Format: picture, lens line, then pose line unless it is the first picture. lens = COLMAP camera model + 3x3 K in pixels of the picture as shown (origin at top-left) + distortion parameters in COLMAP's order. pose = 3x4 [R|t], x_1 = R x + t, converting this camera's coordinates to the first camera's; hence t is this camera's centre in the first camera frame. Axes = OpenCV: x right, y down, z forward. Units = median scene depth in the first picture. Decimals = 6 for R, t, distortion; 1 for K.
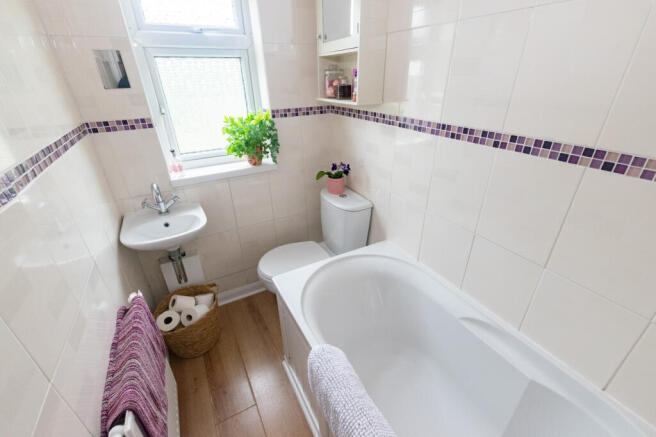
lens RADIAL K [[284.7, 0, 329.7], [0, 284.7, 218.3], [0, 0, 1]] dist [-0.000557, -0.000236]
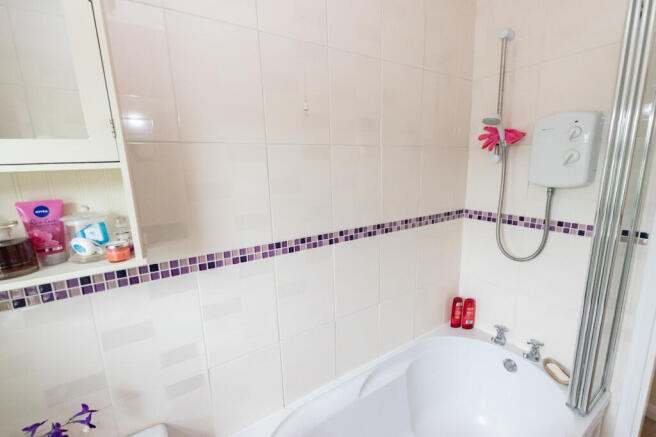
lens RADIAL K [[284.7, 0, 329.3], [0, 284.7, 219.9], [0, 0, 1]] dist [-0.000557, -0.000236]
pose [[-0.081254, -0.166714, 0.982652, -0.512740], [0.477578, 0.858848, 0.185200, -0.509470], [-0.874824, 0.484341, 0.009834, 0.861938]]
